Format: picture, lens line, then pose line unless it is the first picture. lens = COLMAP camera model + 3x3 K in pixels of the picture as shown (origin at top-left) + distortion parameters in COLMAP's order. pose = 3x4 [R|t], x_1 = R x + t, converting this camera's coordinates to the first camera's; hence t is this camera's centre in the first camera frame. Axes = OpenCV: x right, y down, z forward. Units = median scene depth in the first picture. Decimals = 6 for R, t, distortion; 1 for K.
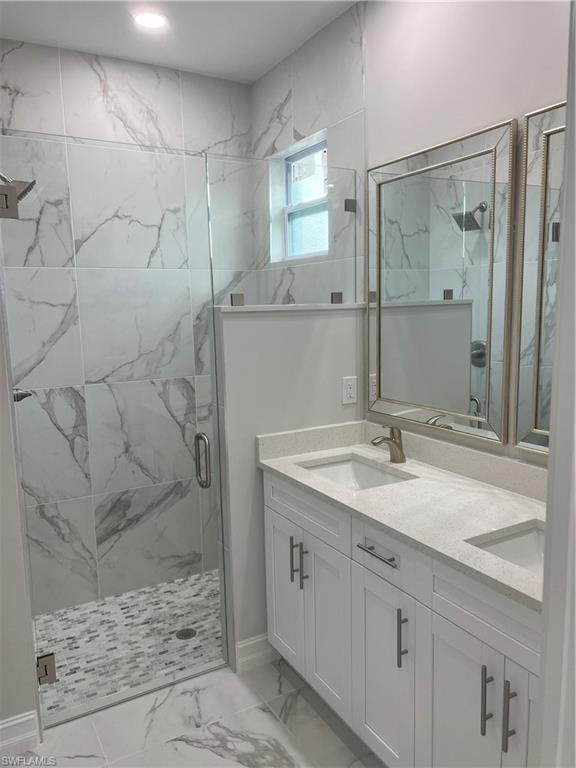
lens RADIAL K [[590.4, 0, 288.0], [0, 590.4, 384.0], [0, 0, 1]] dist [0.060534, -0.075210]
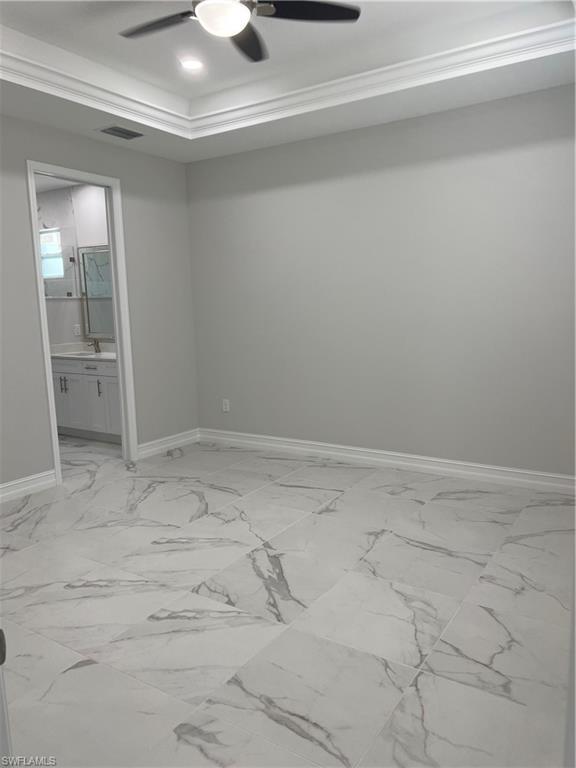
lens RADIAL K [[590.4, 0, 288.0], [0, 590.4, 384.0], [0, 0, 1]] dist [0.060534, -0.075210]
pose [[0.894038, -0.070304, 0.442441, -0.248666], [0.068404, 0.997452, 0.020271, 0.265455], [-0.442739, 0.012142, 0.896569, -1.805683]]
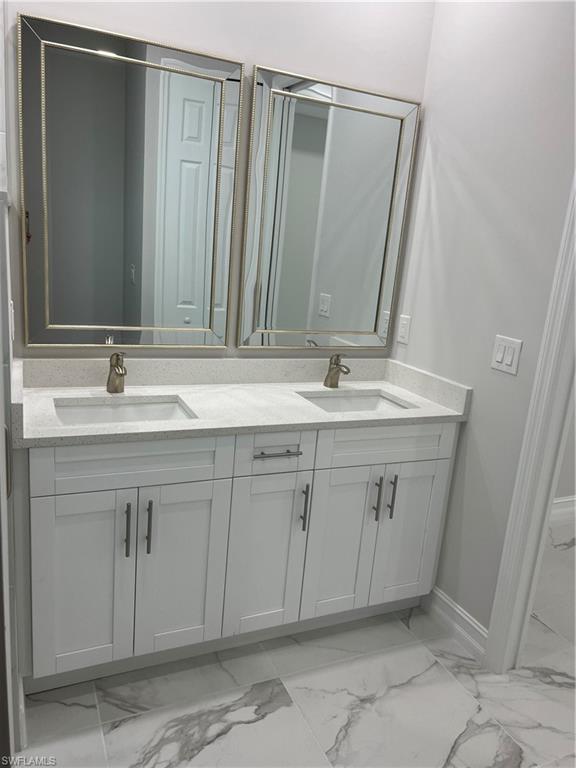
lens RADIAL K [[590.4, 0, 288.0], [0, 590.4, 384.0], [0, 0, 1]] dist [0.060534, -0.075210]
pose [[0.069768, -0.199446, 0.977422, -0.679922], [0.050433, 0.979262, 0.196221, -0.046140], [-0.996288, 0.035604, 0.078380, 0.657049]]
